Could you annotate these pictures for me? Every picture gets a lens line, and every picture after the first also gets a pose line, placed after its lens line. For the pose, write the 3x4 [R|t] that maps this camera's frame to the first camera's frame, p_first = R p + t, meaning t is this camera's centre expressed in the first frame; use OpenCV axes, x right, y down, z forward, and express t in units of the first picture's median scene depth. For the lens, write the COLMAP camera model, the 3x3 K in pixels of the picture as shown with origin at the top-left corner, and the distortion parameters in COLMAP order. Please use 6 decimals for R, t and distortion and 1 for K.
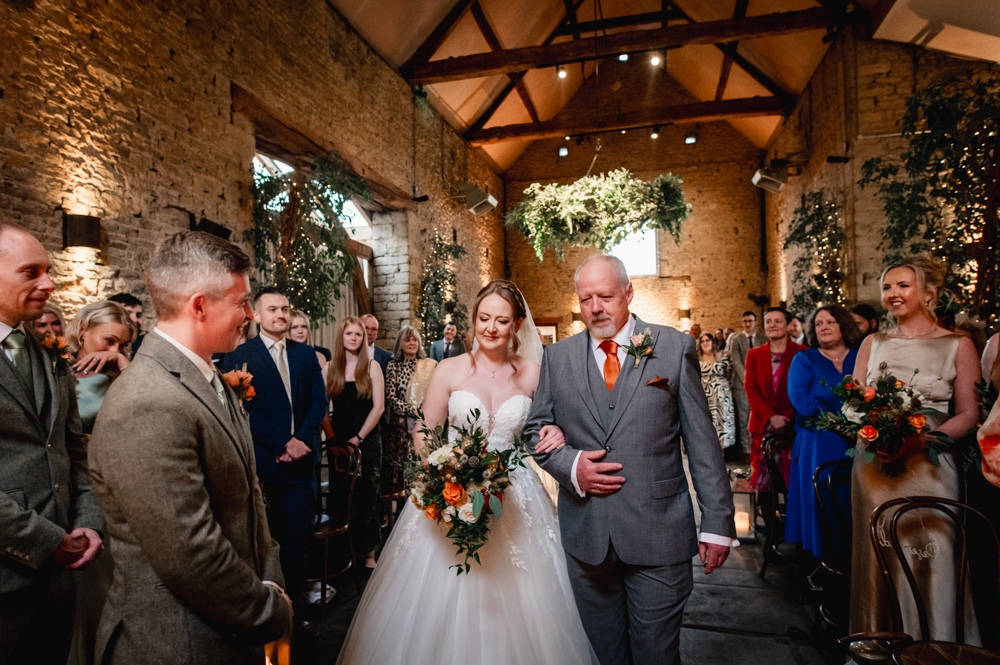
lens RADIAL K [[584.3, 0, 518.9], [0, 584.3, 332.5], [0, 0, 1]] dist [-0.004516, 0.002619]
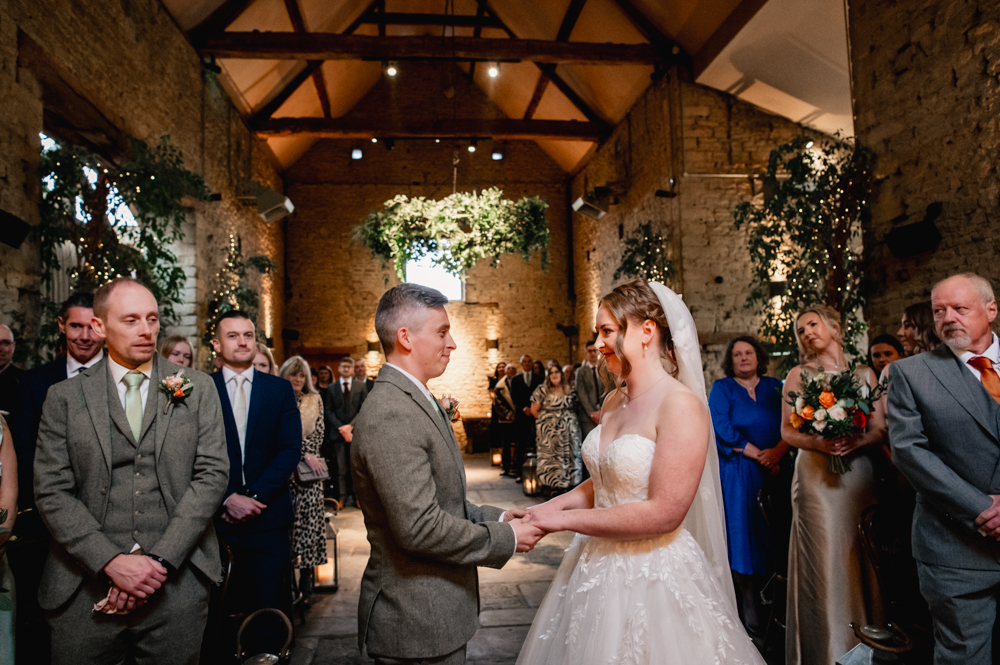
lens RADIAL K [[686.1, 0, 500.0], [0, 686.1, 332.5], [0, 0, 1]] dist [0.008562, -0.003245]
pose [[0.938030, 0.014981, 0.346231, -0.134232], [0.001589, 0.998869, -0.047524, 0.001427], [-0.346552, 0.045129, 0.936945, -0.011851]]
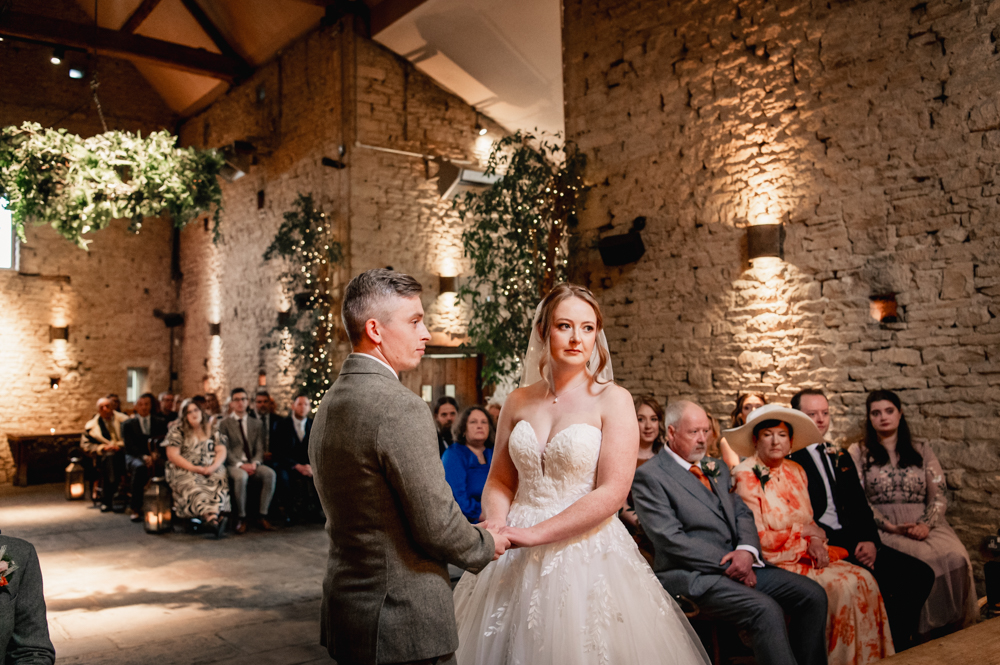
lens RADIAL K [[859.4, 0, 500.0], [0, 859.4, 332.5], [0, 0, 1]] dist [-0.000413, -0.004122]
pose [[0.635460, 0.046397, 0.770738, -0.256407], [-0.017100, 0.998794, -0.046027, 0.005631], [-0.771944, 0.016068, 0.635487, 0.011417]]
